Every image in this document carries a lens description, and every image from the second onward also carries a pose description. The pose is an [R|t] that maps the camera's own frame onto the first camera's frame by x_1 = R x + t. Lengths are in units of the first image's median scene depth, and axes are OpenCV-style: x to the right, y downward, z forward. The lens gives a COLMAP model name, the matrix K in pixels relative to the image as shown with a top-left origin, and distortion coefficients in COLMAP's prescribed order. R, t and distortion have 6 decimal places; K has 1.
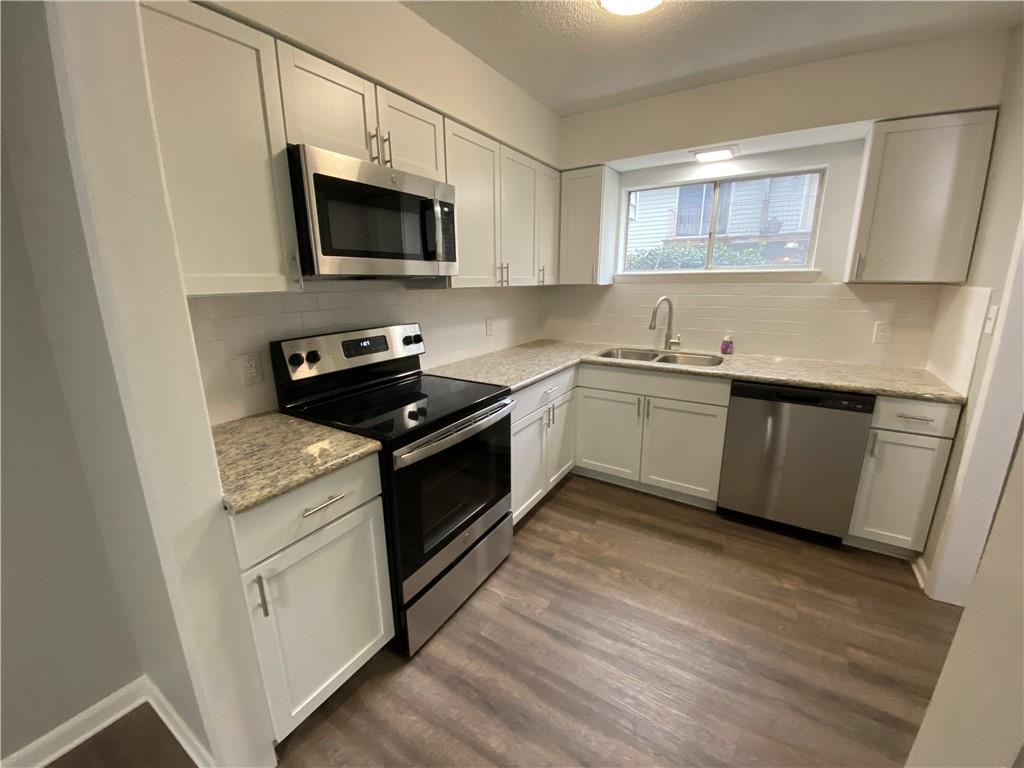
lens RADIAL K [[411.1, 0, 512.0], [0, 411.1, 384.0], [0, 0, 1]] dist [0.026163, -0.025645]
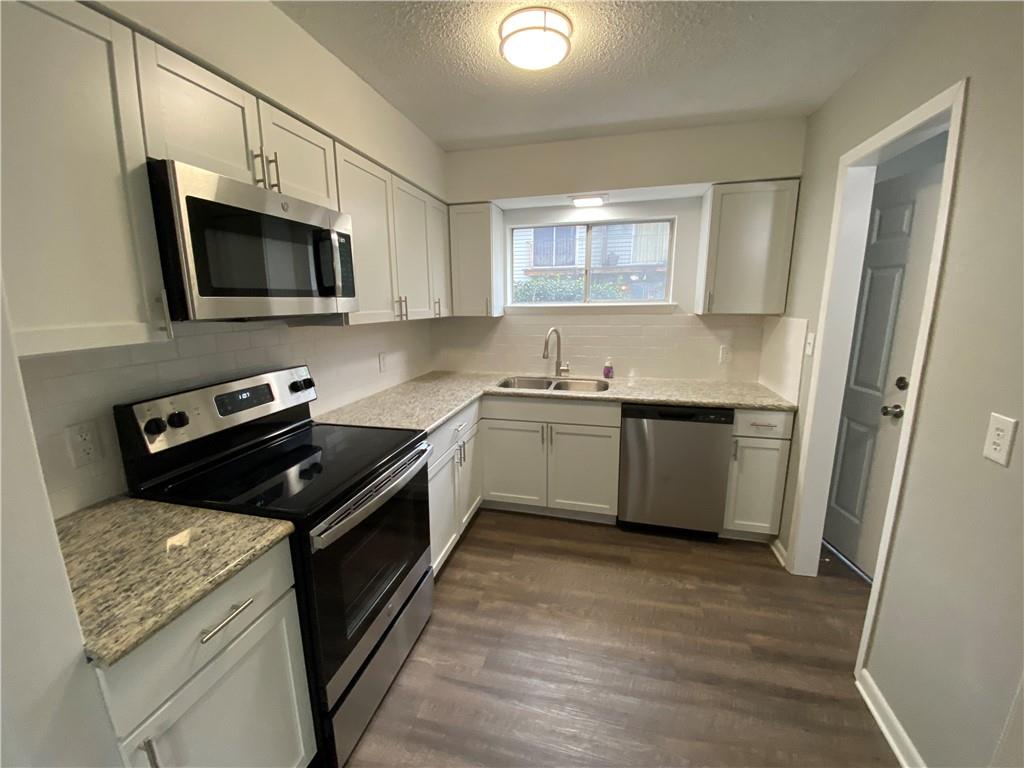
lens RADIAL K [[412.8, 0, 512.0], [0, 412.8, 384.0], [0, 0, 1]] dist [0.017660, -0.019756]
pose [[0.950017, -0.059381, 0.306500, -0.093603], [0.076374, 0.996119, -0.043739, -0.040342], [-0.302714, 0.064961, 0.950865, 0.046706]]
